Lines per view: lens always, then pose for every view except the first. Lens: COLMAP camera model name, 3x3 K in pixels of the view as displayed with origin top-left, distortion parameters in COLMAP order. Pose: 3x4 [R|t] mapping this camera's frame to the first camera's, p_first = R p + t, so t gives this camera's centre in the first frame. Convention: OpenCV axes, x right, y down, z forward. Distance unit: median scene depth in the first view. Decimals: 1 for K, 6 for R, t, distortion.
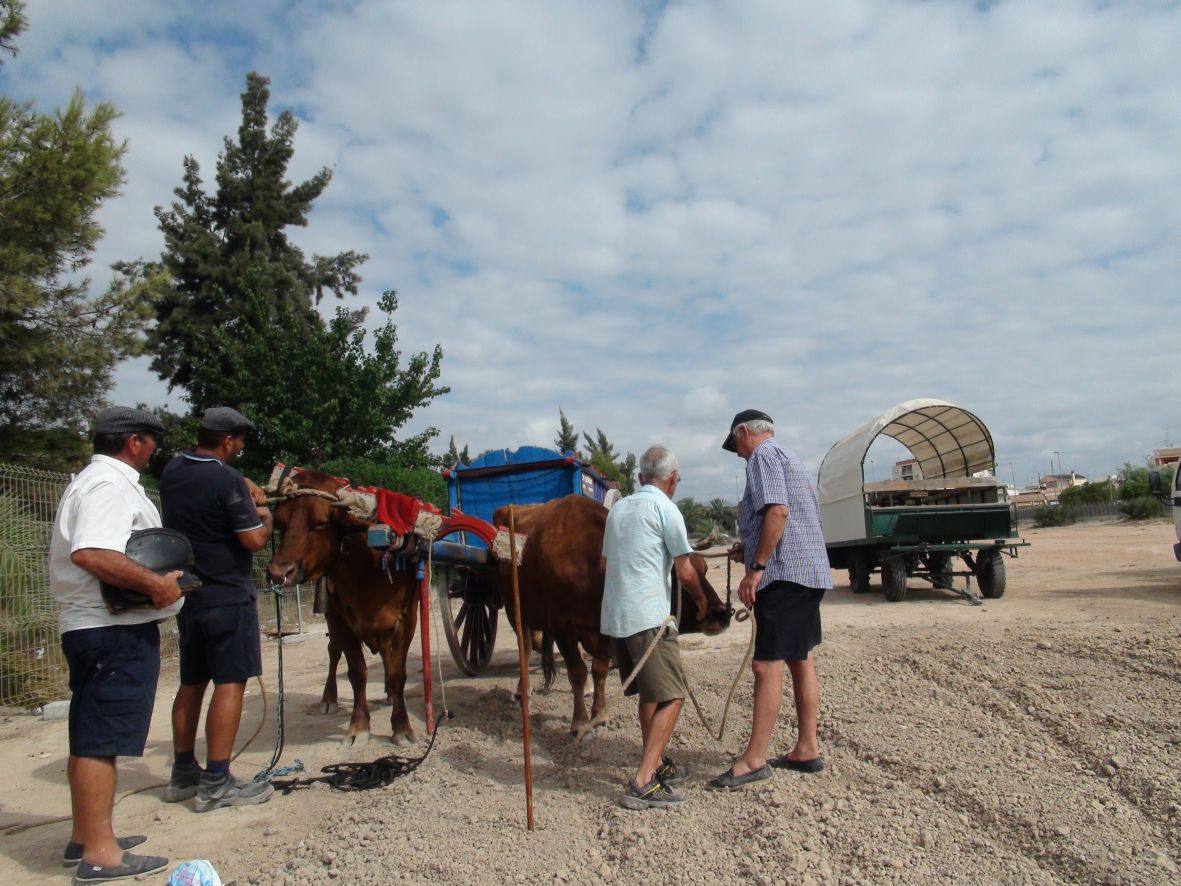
lens RADIAL K [[910.4, 0, 566.7], [0, 910.4, 441.5], [0, 0, 1]] dist [0.030468, -0.015025]
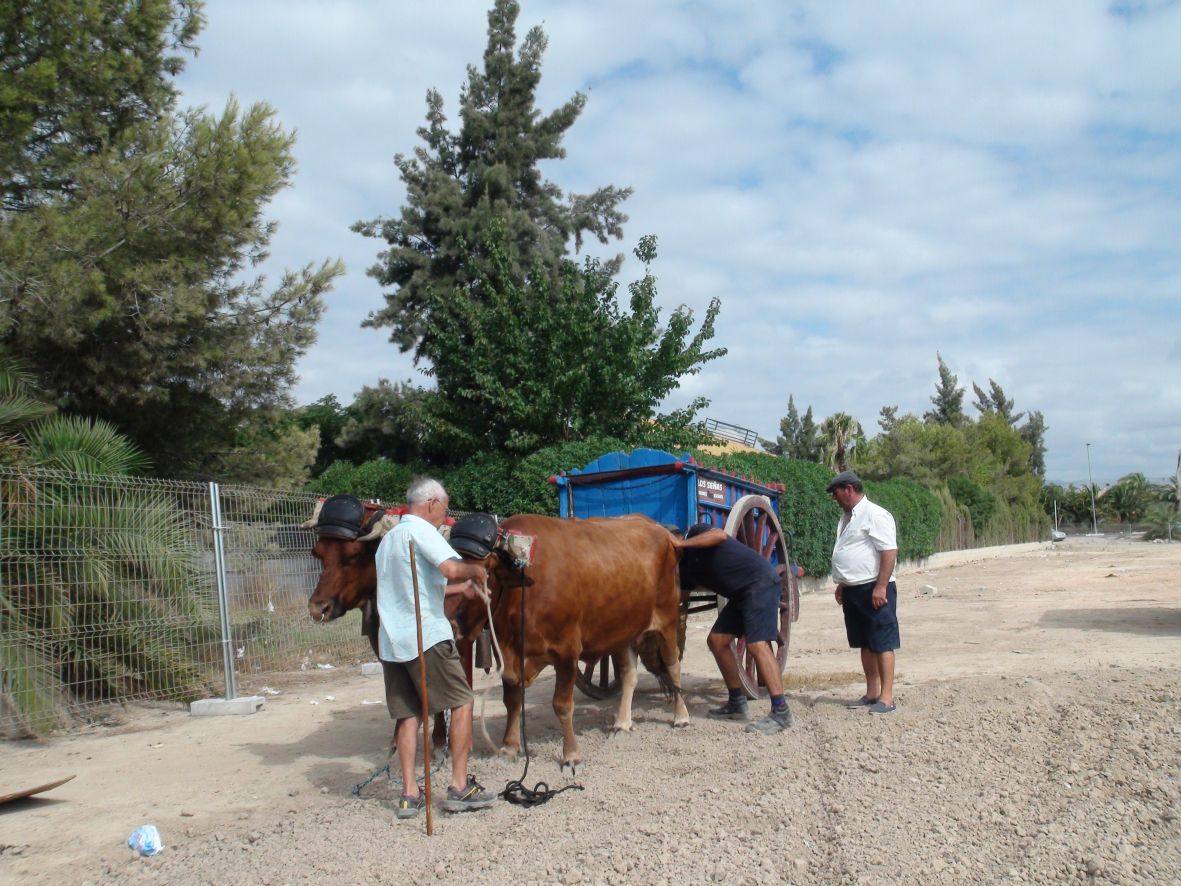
lens RADIAL K [[1186.9, 0, 595.4], [0, 1186.9, 423.2], [0, 0, 1]] dist [0.032681, 0.000000]
pose [[0.953766, -0.018379, -0.299986, 0.108524], [0.024334, 0.999574, 0.016129, -0.016725], [0.299562, -0.022683, 0.953807, -0.061453]]
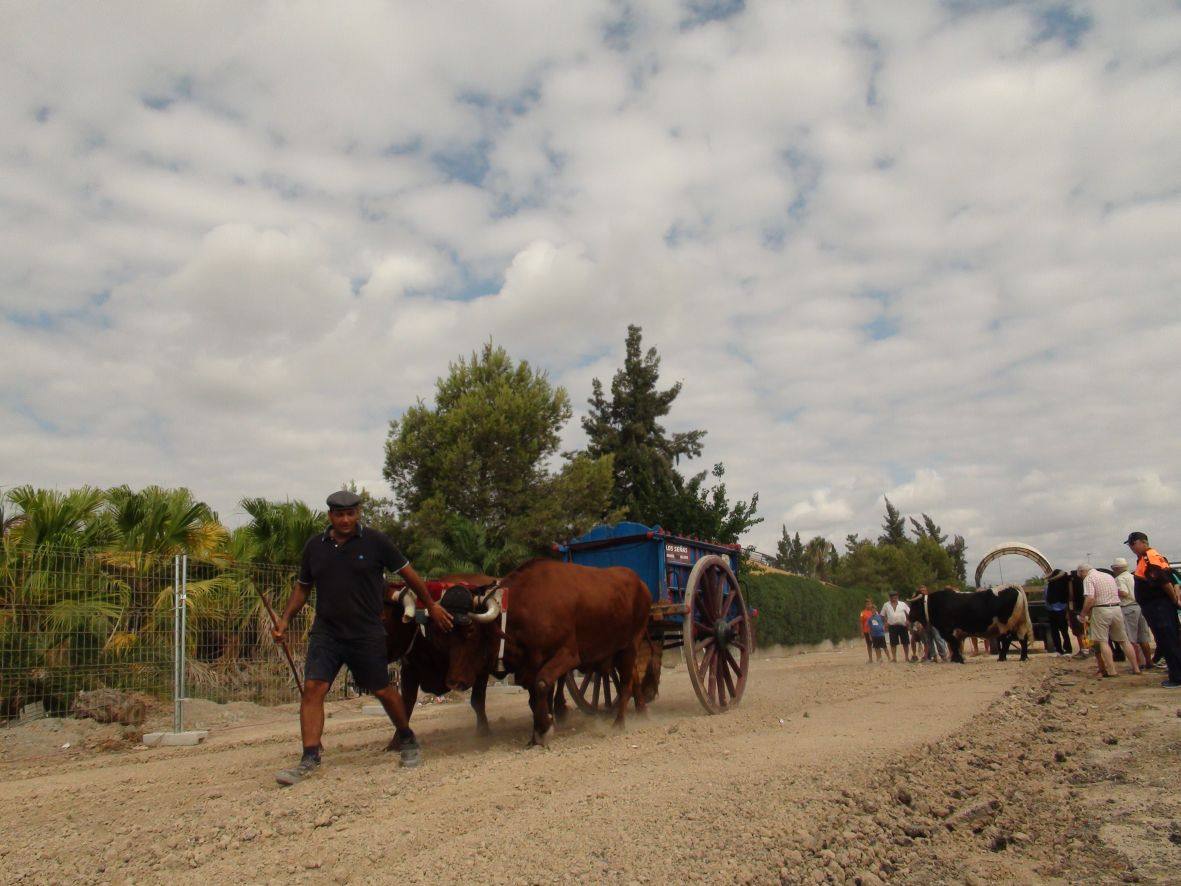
lens RADIAL K [[908.4, 0, 571.4], [0, 908.4, 437.5], [0, 0, 1]] dist [-0.020509, 0.015566]
pose [[0.933783, -0.070353, -0.350857, 0.170649], [0.037690, 0.994366, -0.099076, -0.077354], [0.355850, 0.079291, 0.931173, -0.812184]]
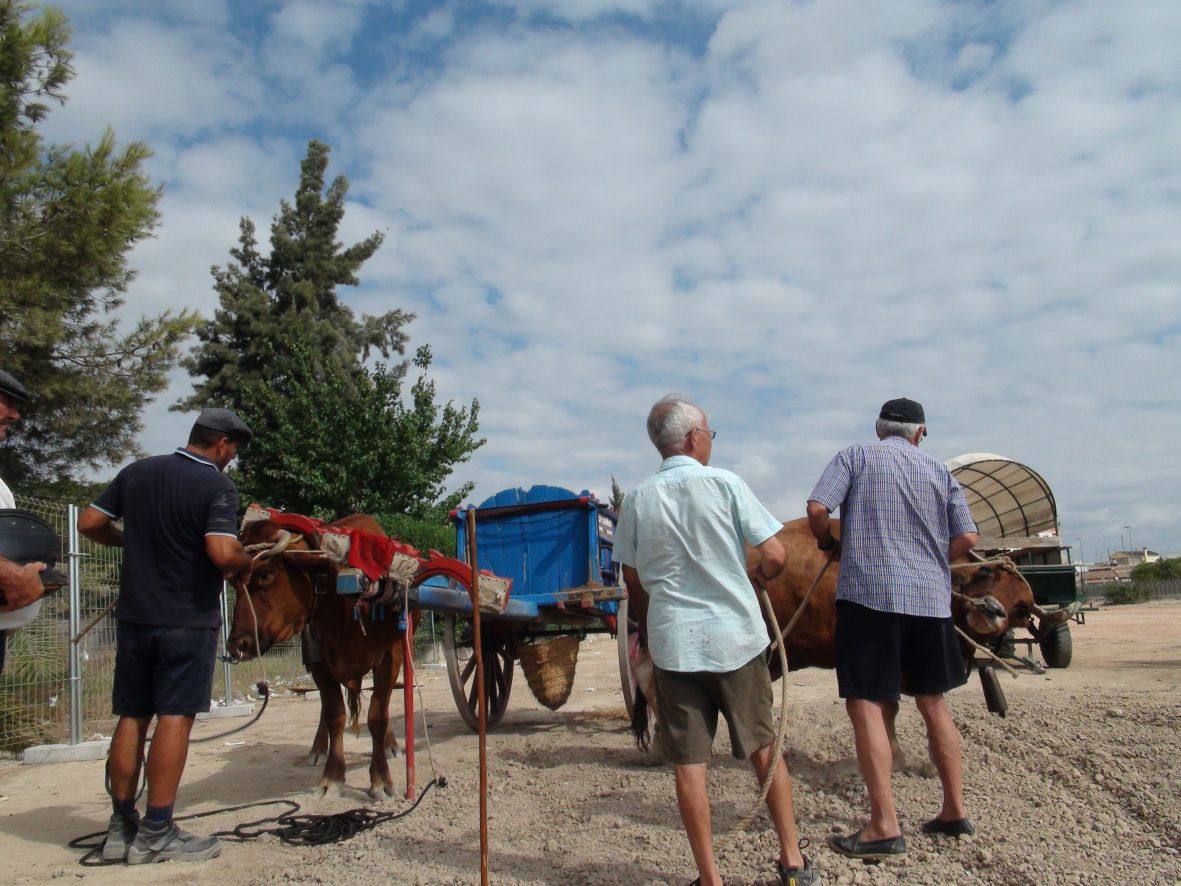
lens RADIAL K [[910.4, 0, 570.9], [0, 910.4, 445.4], [0, 0, 1]] dist [0.030468, -0.015025]
pose [[0.998526, 0.011312, -0.053087, 0.013764], [-0.015010, 0.997448, -0.069797, 0.012203], [0.052162, 0.070491, 0.996148, 0.023863]]
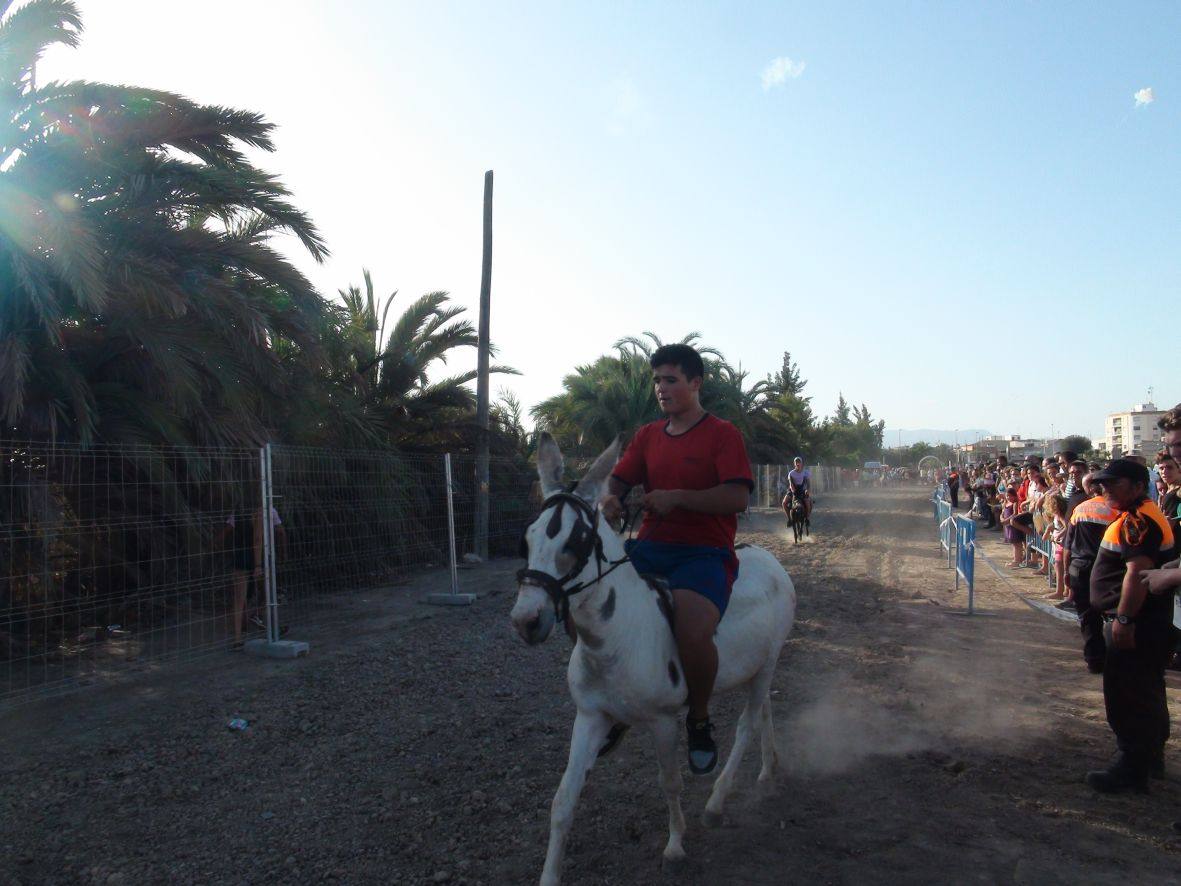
lens RADIAL K [[930.5, 0, 583.9], [0, 930.5, 433.8], [0, 0, 1]] dist [0.006747, -0.000773]
pose [[0.971160, 0.025735, -0.237037, -0.351210], [-0.007901, 0.997086, 0.075882, -0.546489], [0.238299, -0.071821, 0.968532, -4.973895]]
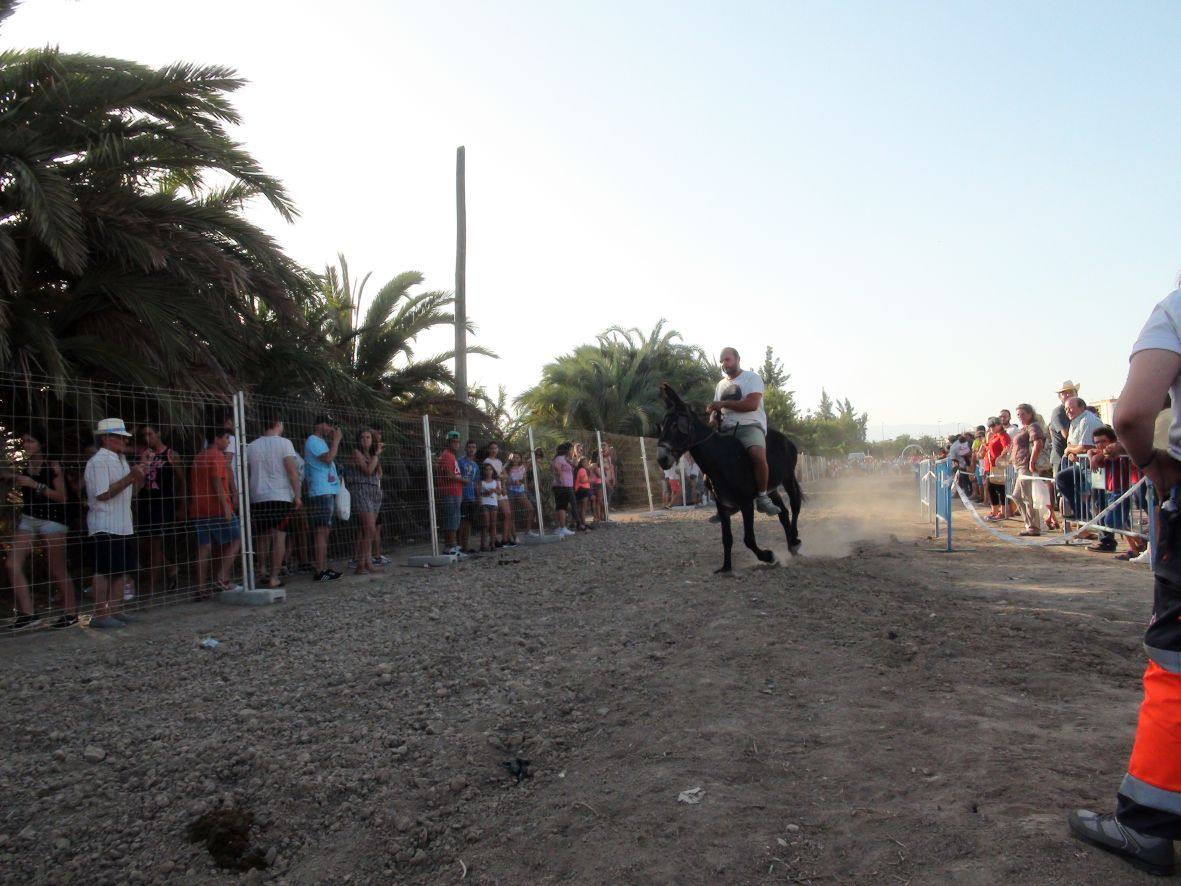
lens RADIAL K [[930.5, 0, 584.2], [0, 930.5, 427.5], [0, 0, 1]] dist [0.006747, -0.000773]
pose [[0.975147, -0.003878, -0.221524, -0.345586], [0.018648, 0.997736, 0.064620, -0.511371], [0.220771, -0.067145, 0.973012, -4.973904]]
